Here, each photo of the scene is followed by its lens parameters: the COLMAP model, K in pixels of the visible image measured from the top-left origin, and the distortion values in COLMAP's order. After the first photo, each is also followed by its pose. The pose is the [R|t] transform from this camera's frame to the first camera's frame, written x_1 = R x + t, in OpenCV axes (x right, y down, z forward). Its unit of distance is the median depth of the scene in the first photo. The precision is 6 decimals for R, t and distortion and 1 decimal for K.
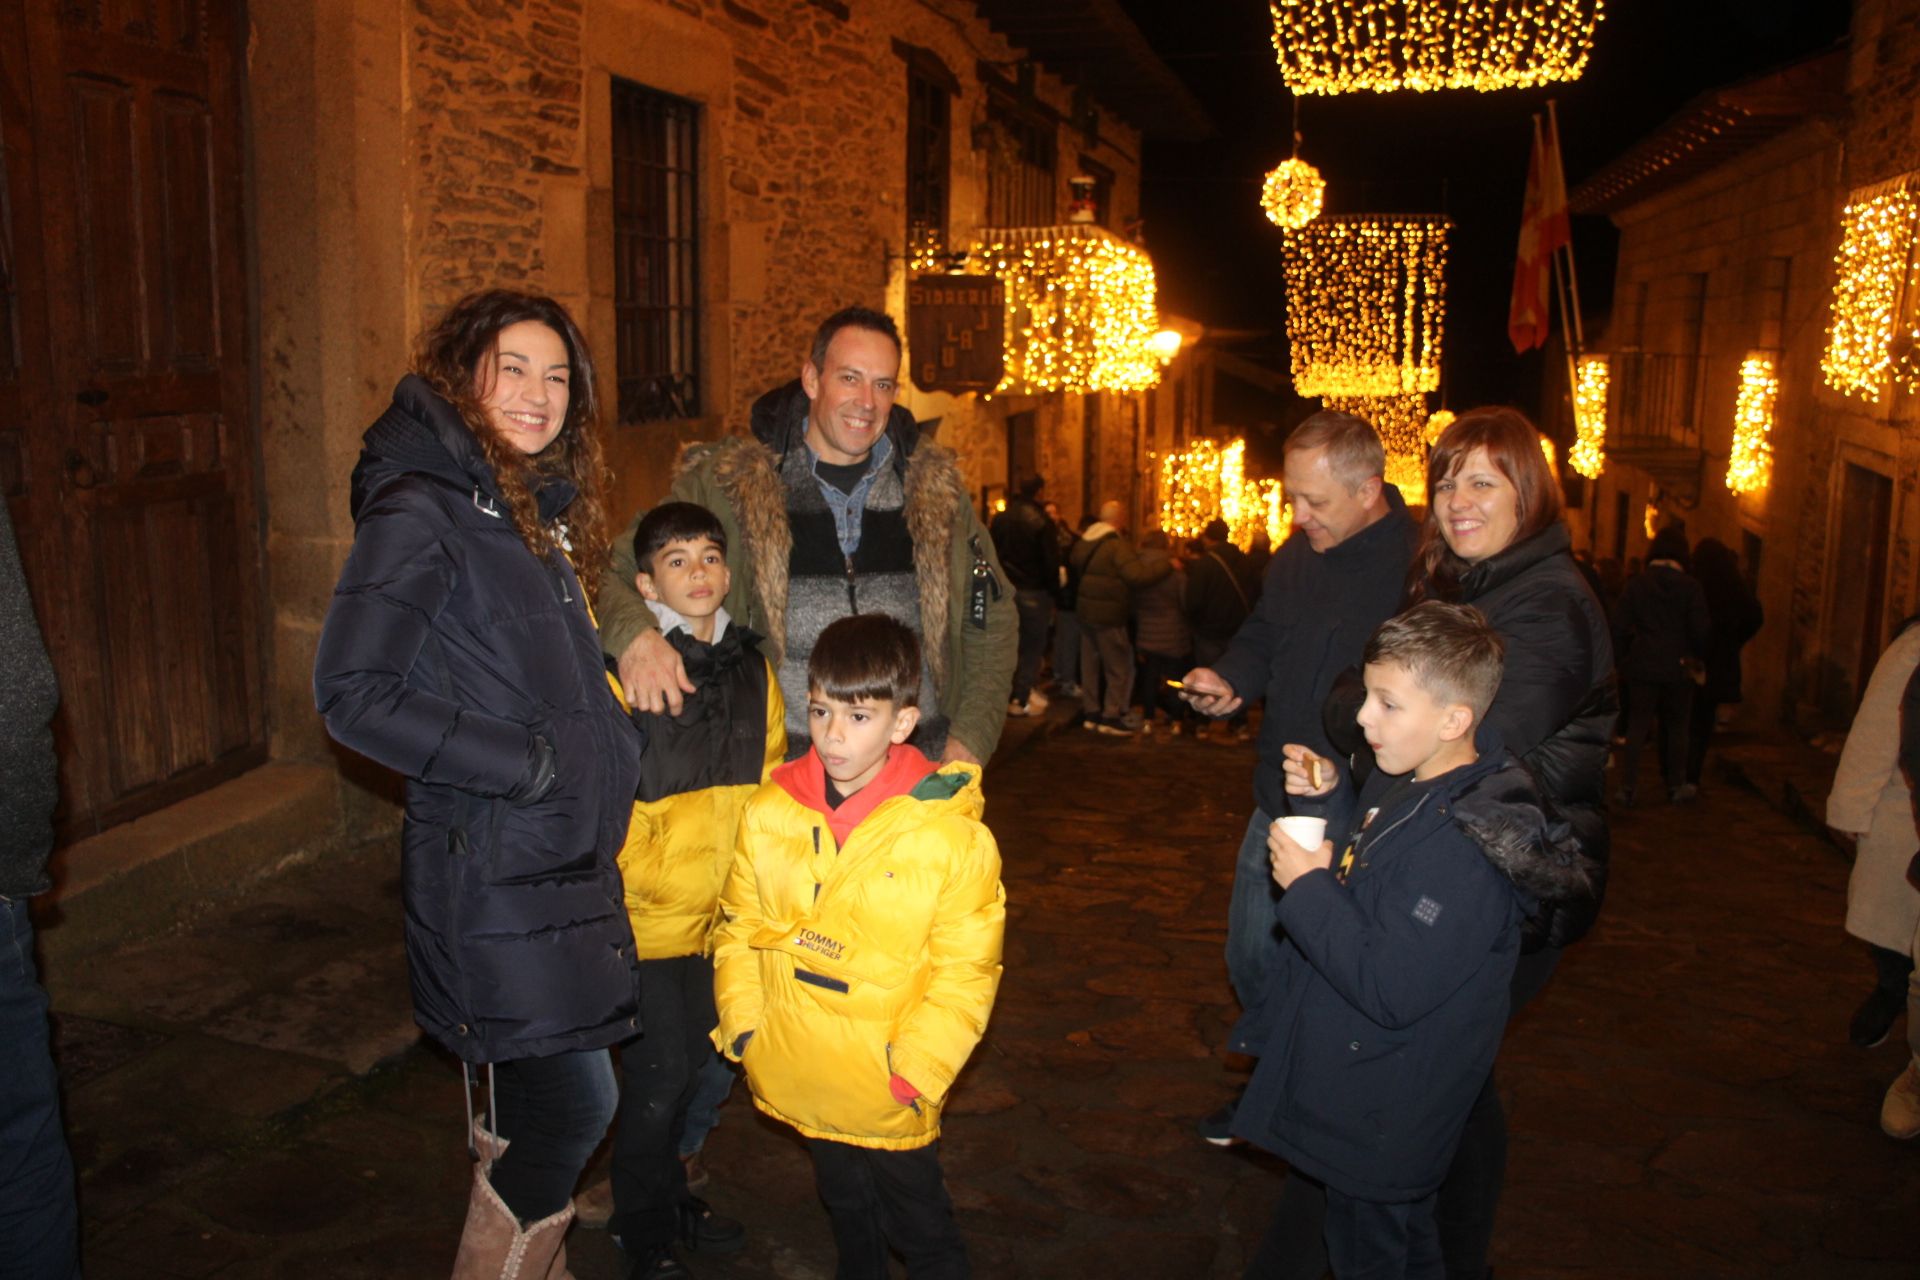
lens RADIAL K [[1578.5, 0, 966.0], [0, 1578.5, 632.8], [0, 0, 1]] dist [-0.181001, 0.165004]
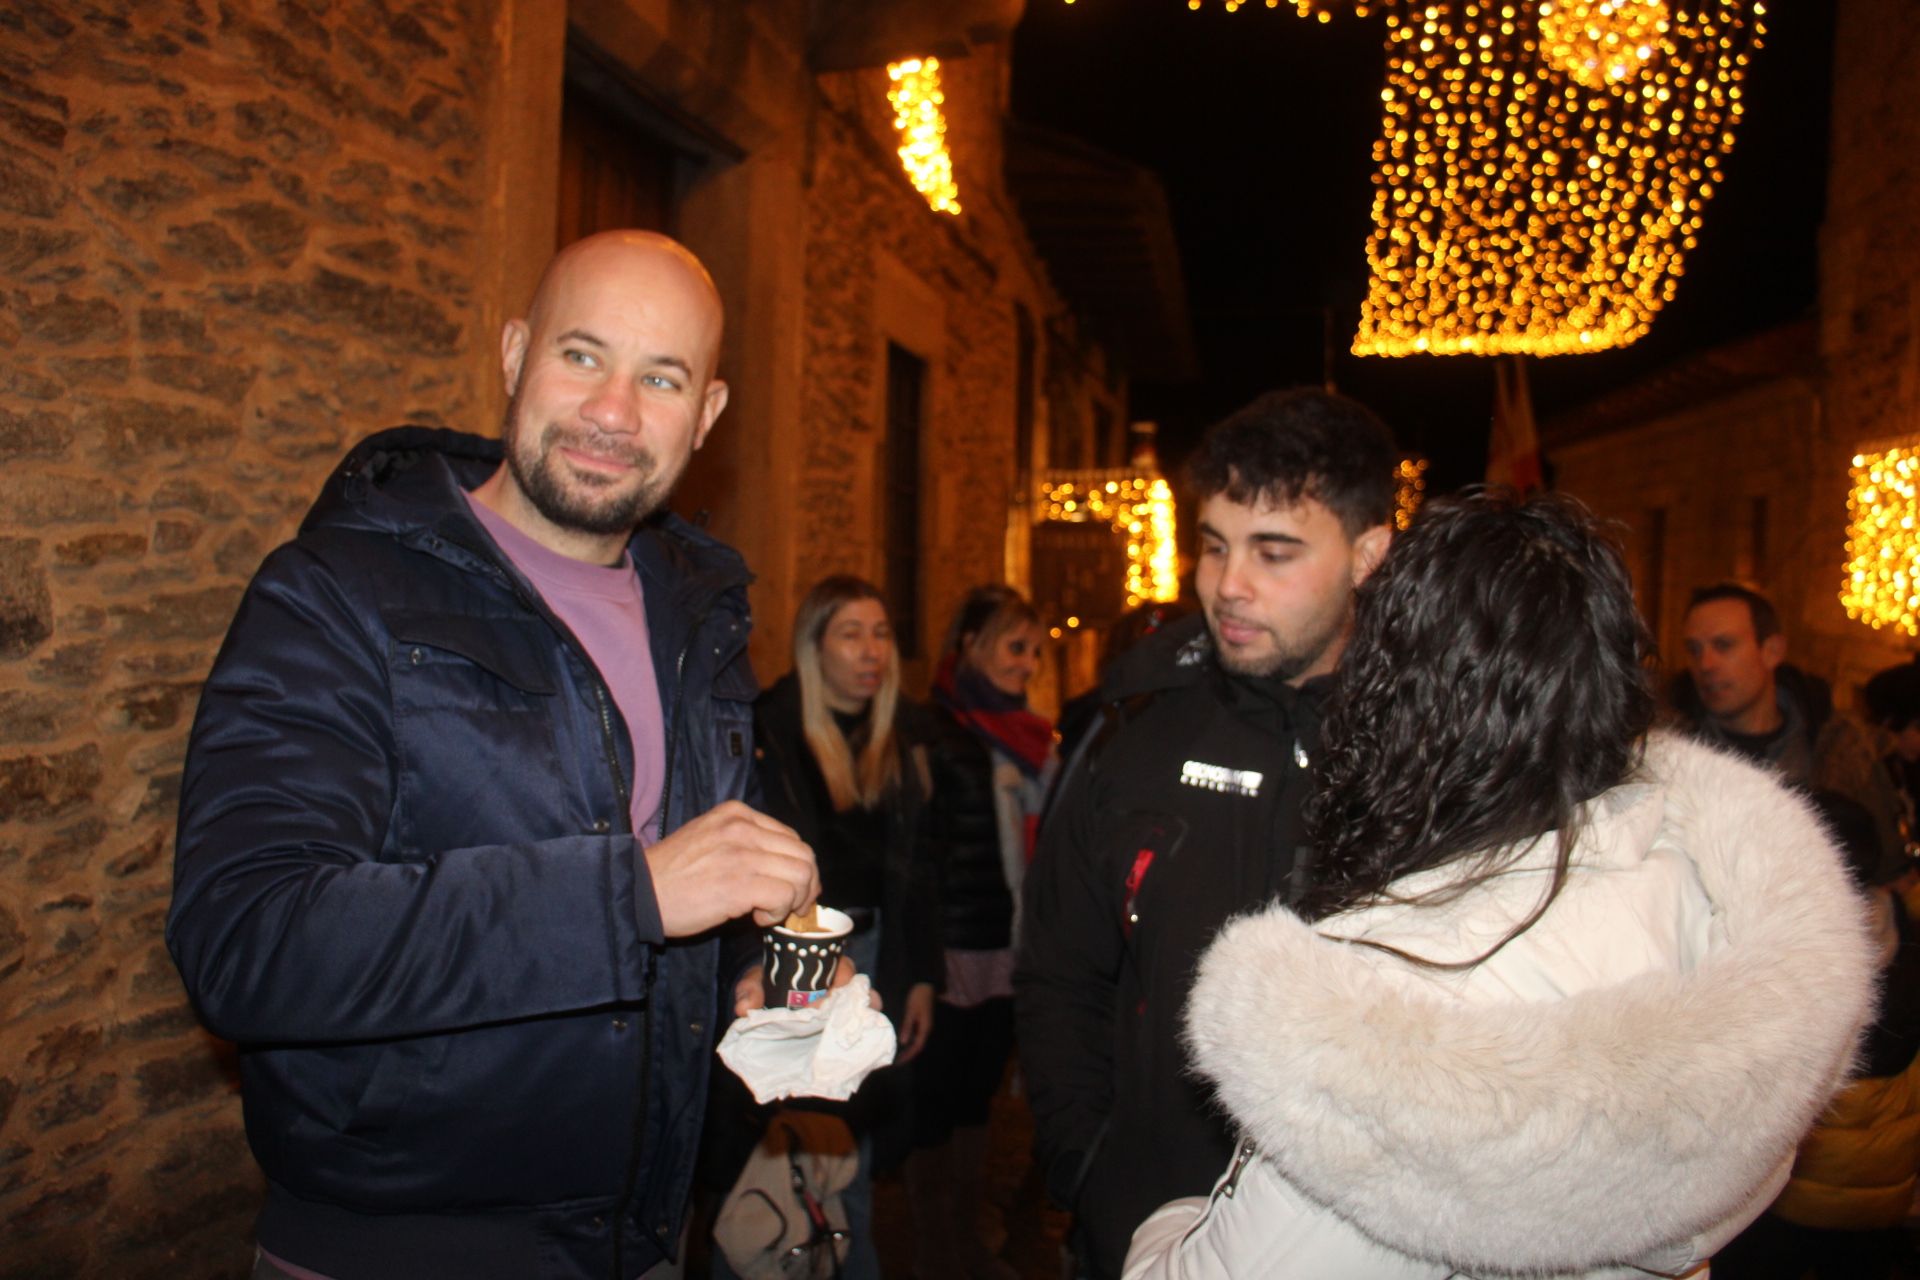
lens RADIAL K [[1578.5, 0, 966.0], [0, 1578.5, 632.8], [0, 0, 1]] dist [-0.181001, 0.165004]
pose [[0.996011, 0.001007, 0.089224, -0.125341], [0.011485, 0.990173, -0.139375, -0.004303], [-0.088487, 0.139843, 0.986212, -0.021909]]
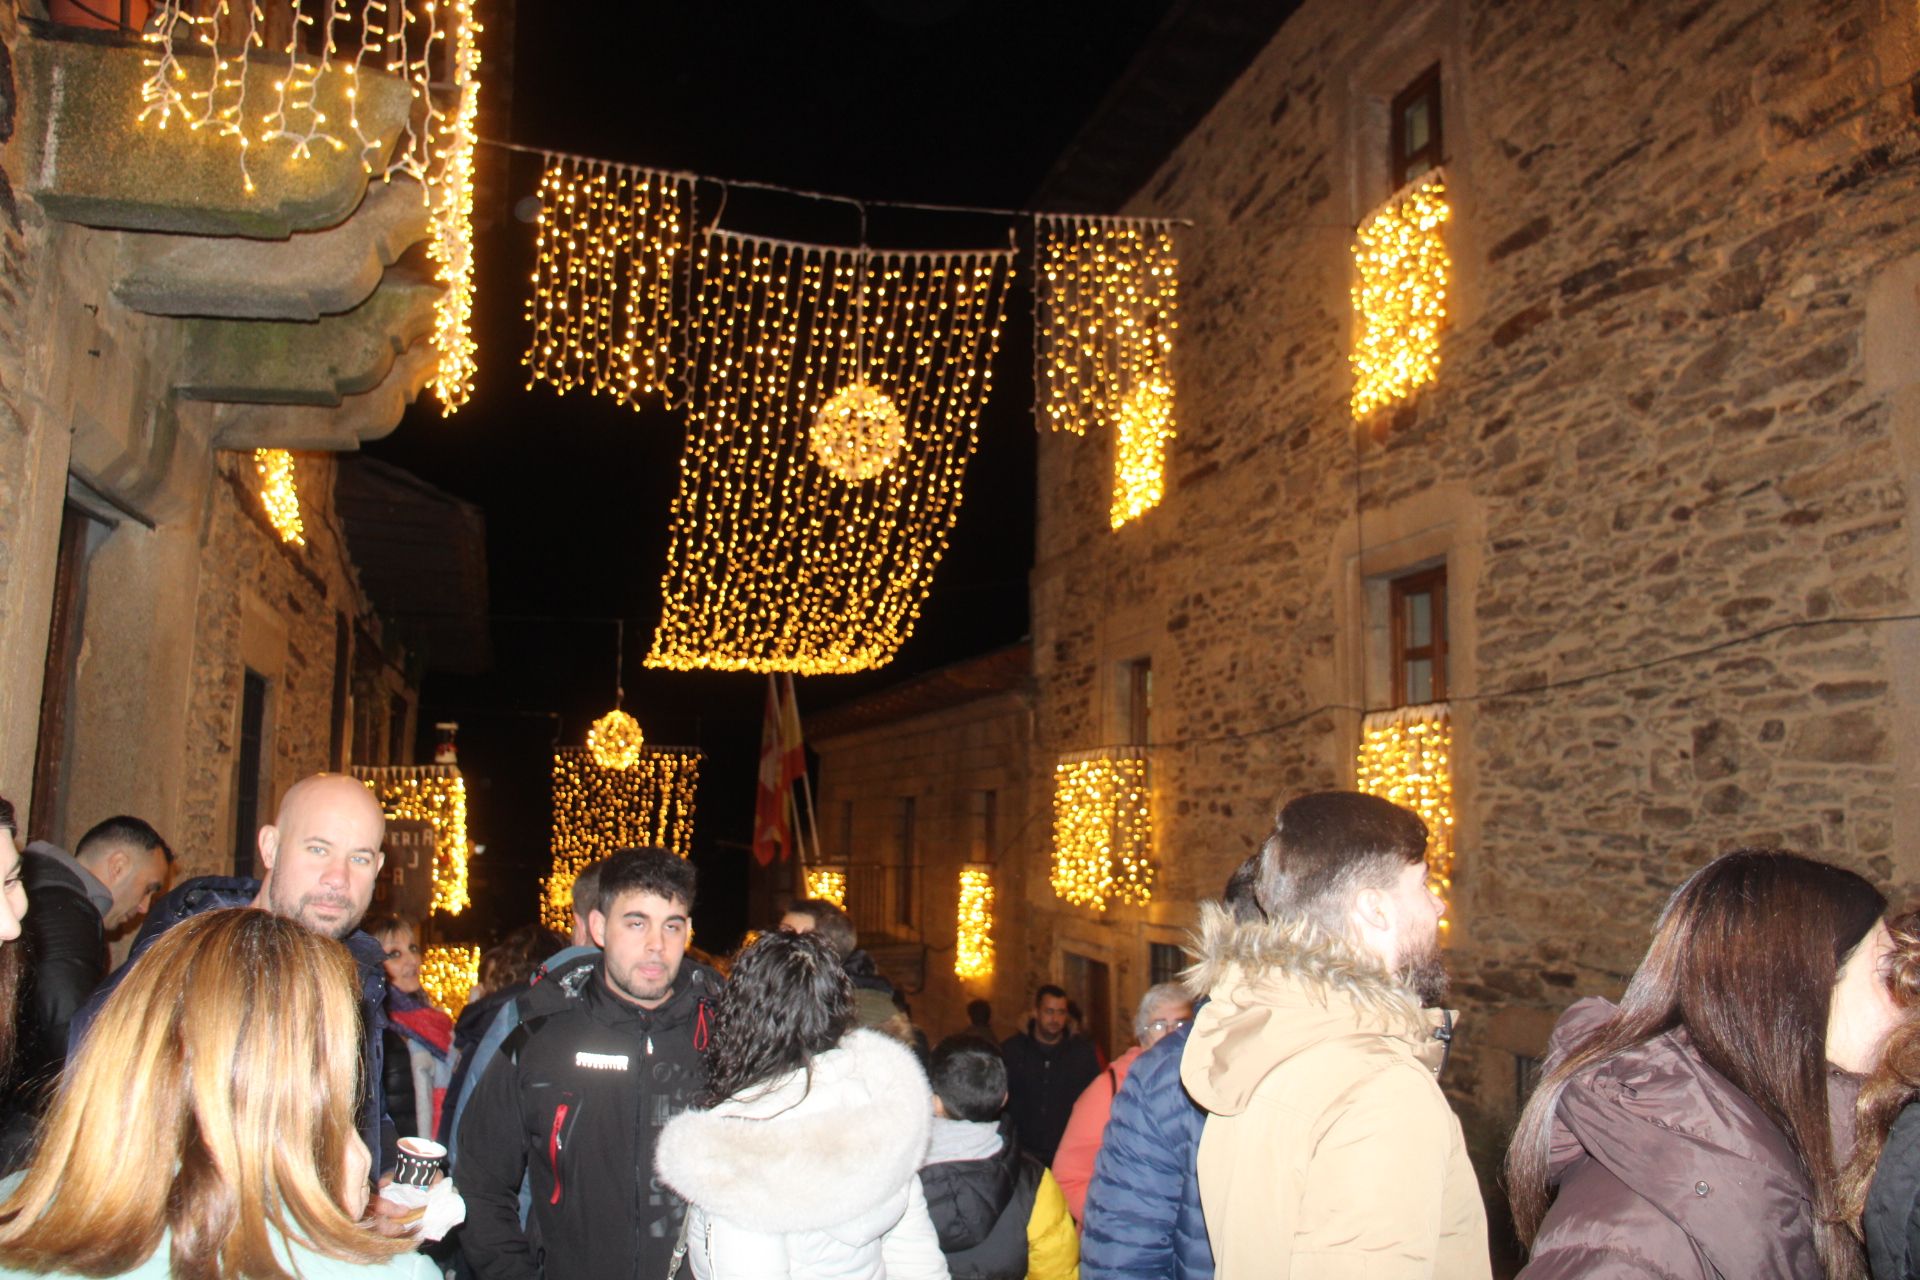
lens RADIAL K [[1578.5, 0, 966.0], [0, 1578.5, 632.8], [0, 0, 1]] dist [-0.181001, 0.165004]
pose [[0.856206, 0.065627, 0.512450, -0.164250], [0.096262, 0.954264, -0.283044, -0.001145], [-0.507588, 0.291673, 0.810729, -0.109619]]
